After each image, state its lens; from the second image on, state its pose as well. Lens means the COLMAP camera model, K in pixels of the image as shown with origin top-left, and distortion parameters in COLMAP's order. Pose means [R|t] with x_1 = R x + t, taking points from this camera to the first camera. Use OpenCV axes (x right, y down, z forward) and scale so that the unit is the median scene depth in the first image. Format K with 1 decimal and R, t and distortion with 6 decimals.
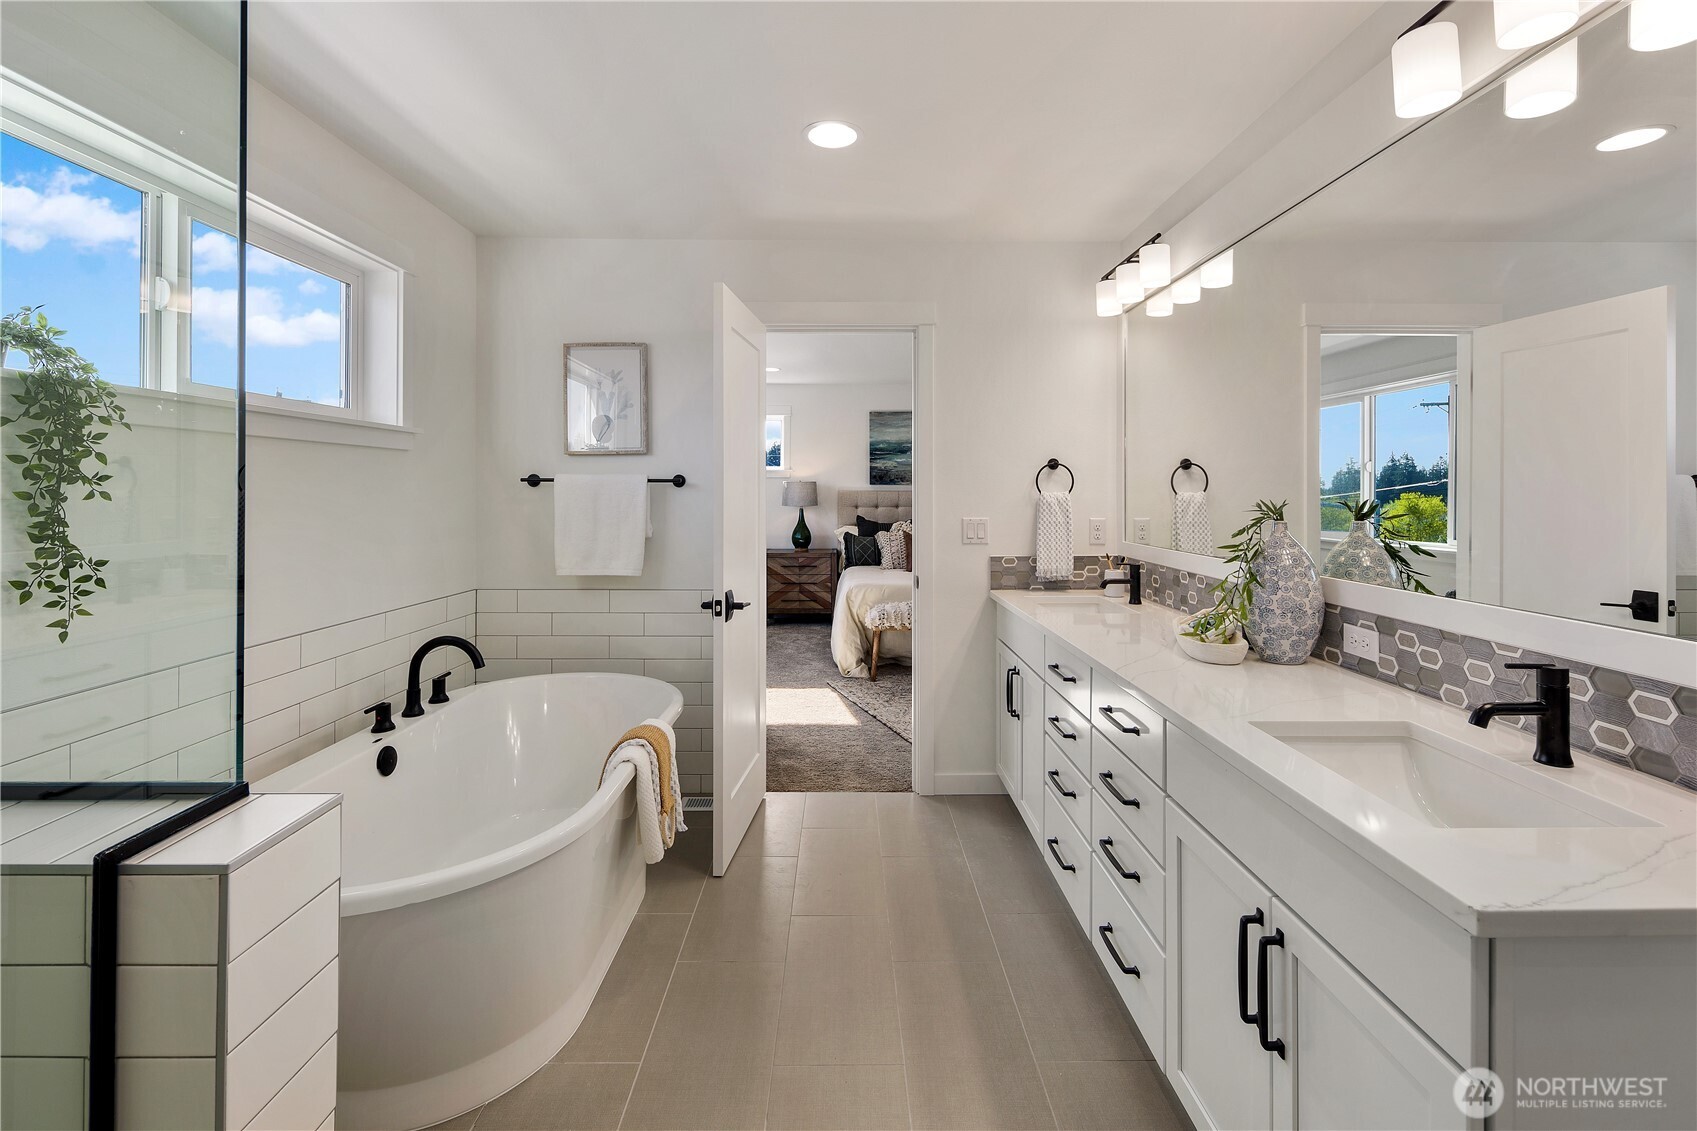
lens RADIAL K [[738.6, 0, 847.7], [0, 738.6, 487.6], [0, 0, 1]] dist [0.002471, -0.000482]
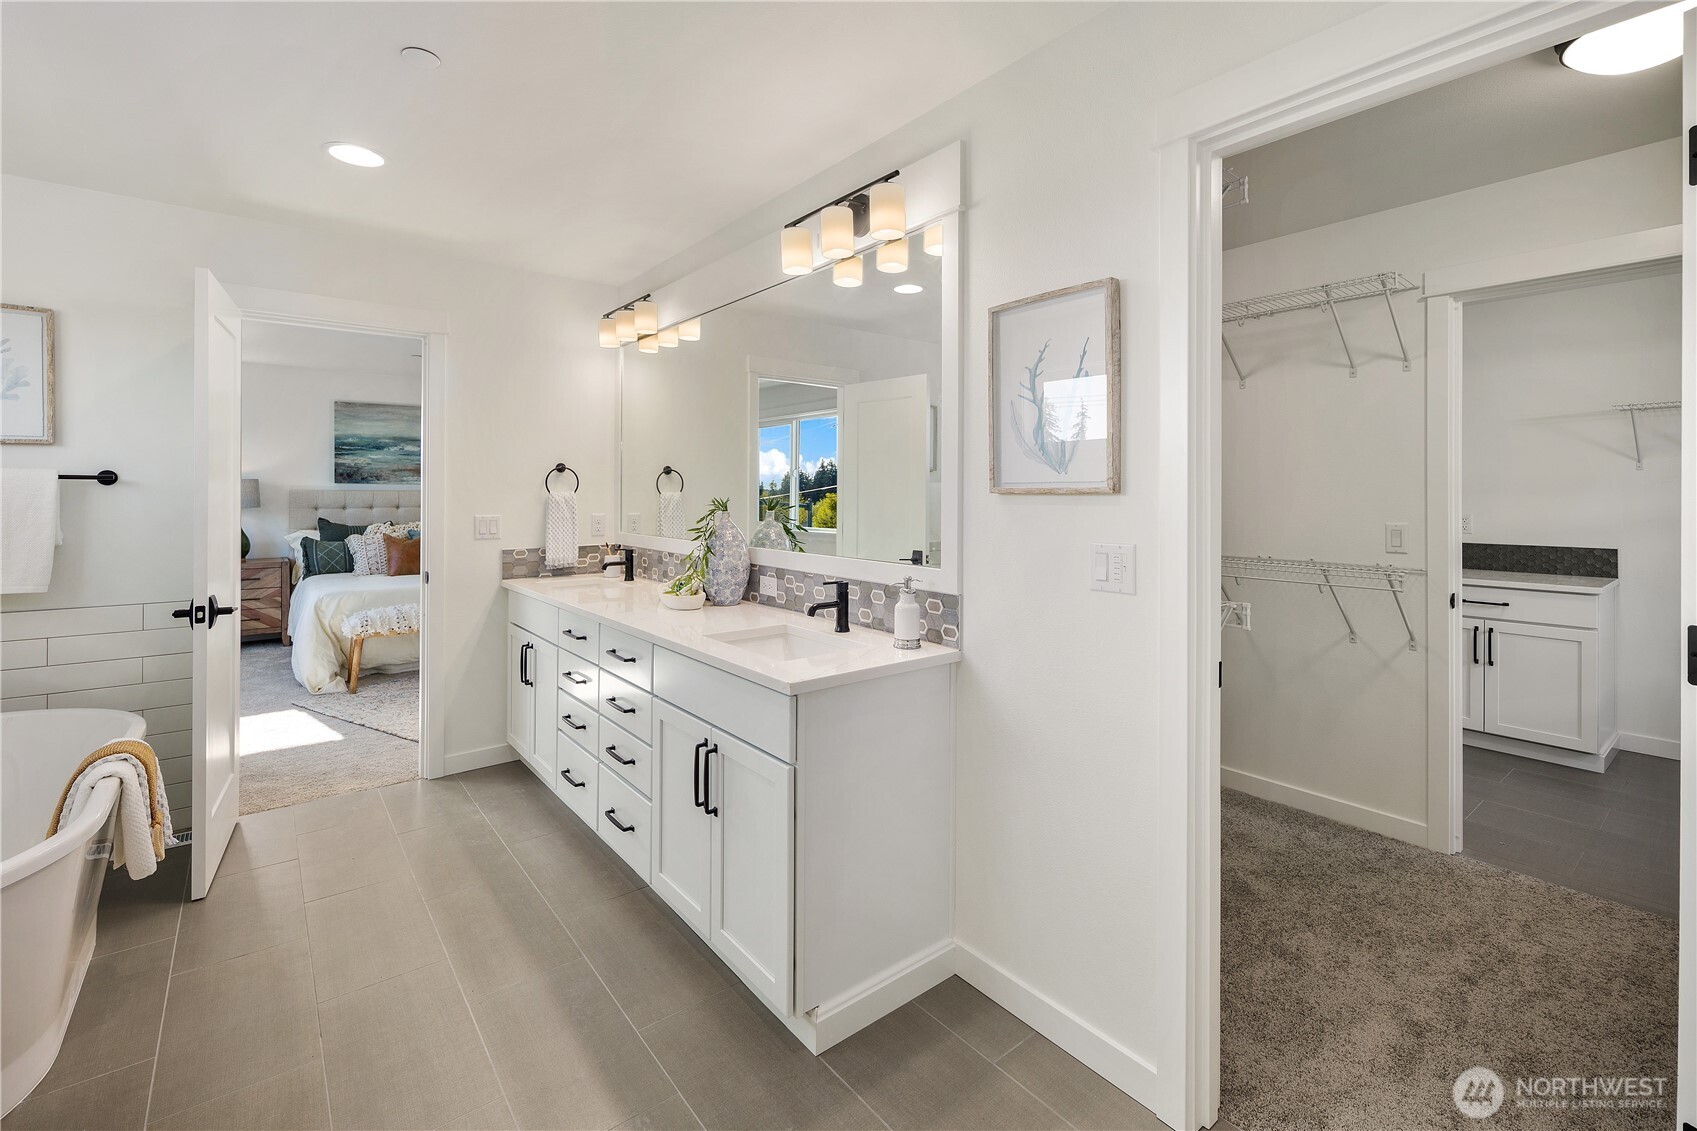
lens RADIAL K [[738.6, 0, 847.7], [0, 738.6, 487.6], [0, 0, 1]] dist [0.002471, -0.000482]
pose [[0.784825, 0.006041, 0.619688, -0.109818], [-0.005930, 0.999980, -0.002238, -0.001108], [-0.619689, -0.001918, 0.784845, -0.241592]]
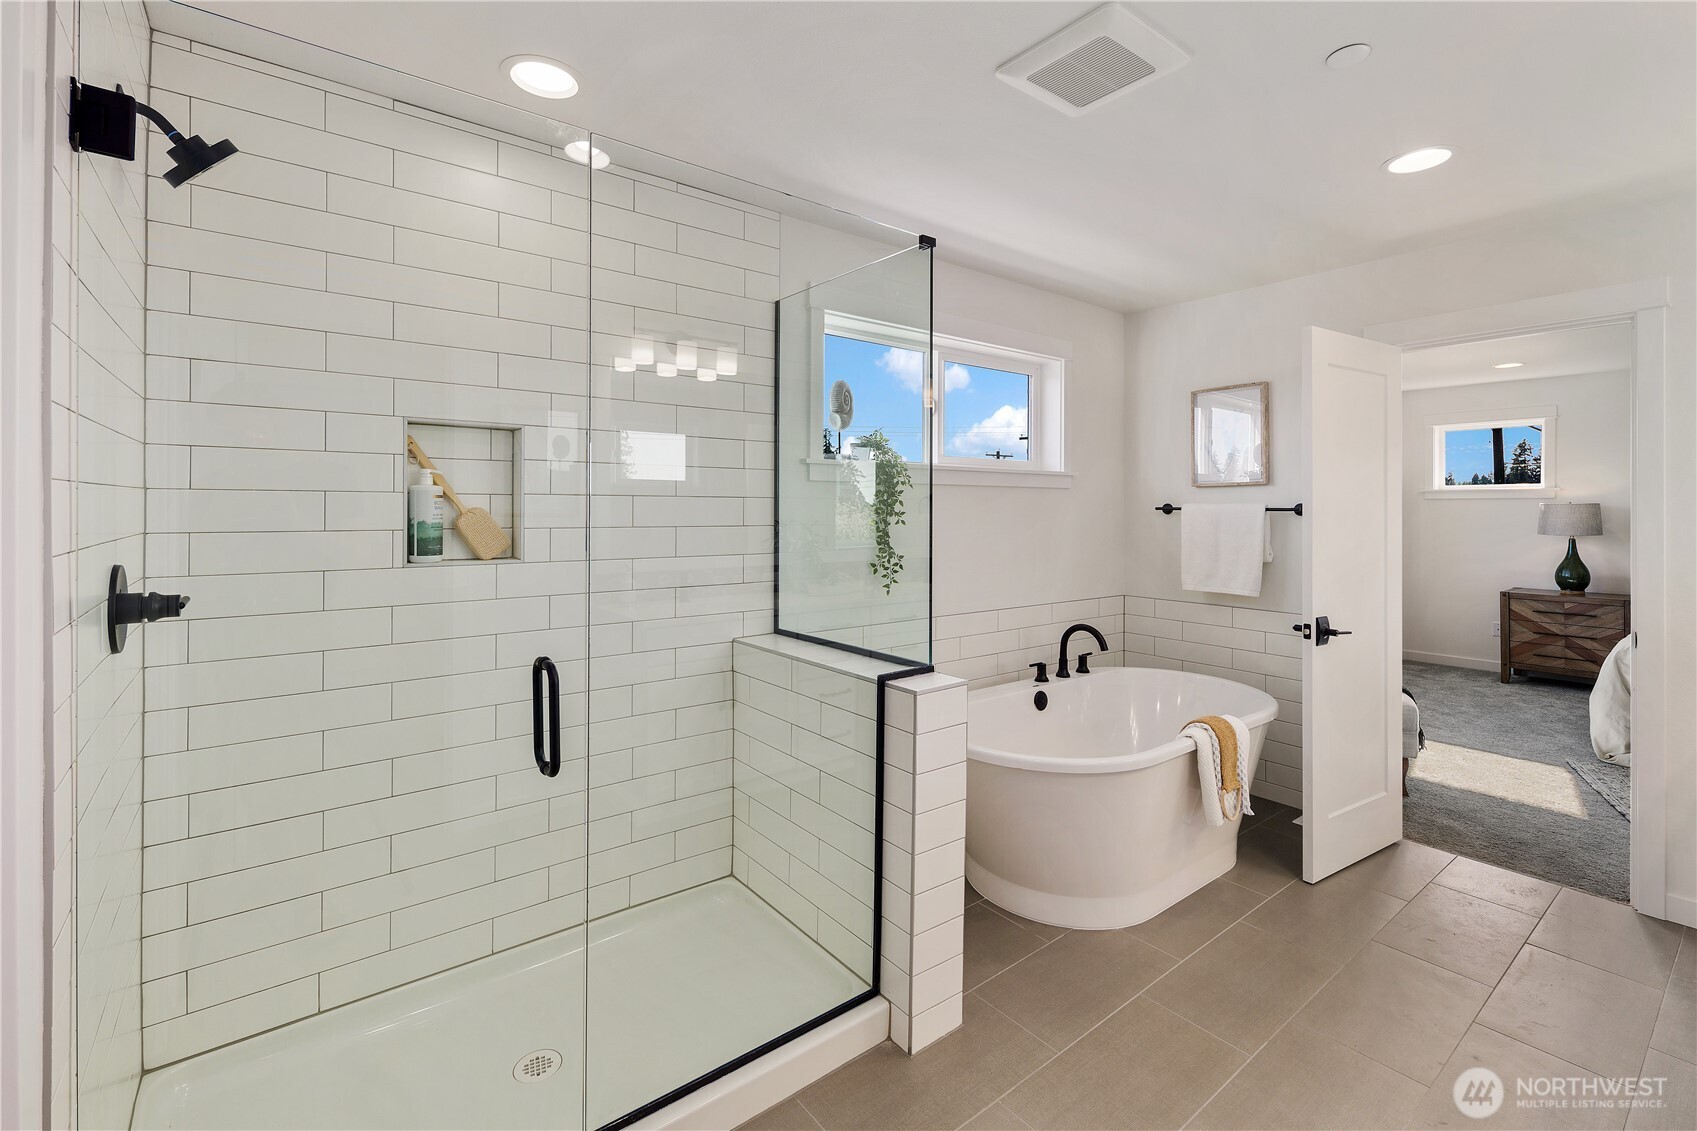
lens RADIAL K [[737.0, 0, 849.7], [0, 737.0, 506.0], [0, 0, 1]] dist [0.001998, 0.000139]
pose [[0.606764, -0.001961, -0.794880, 0.262730], [0.002021, 0.999998, -0.000924, -0.017830], [0.794880, -0.001045, 0.606766, -0.166959]]
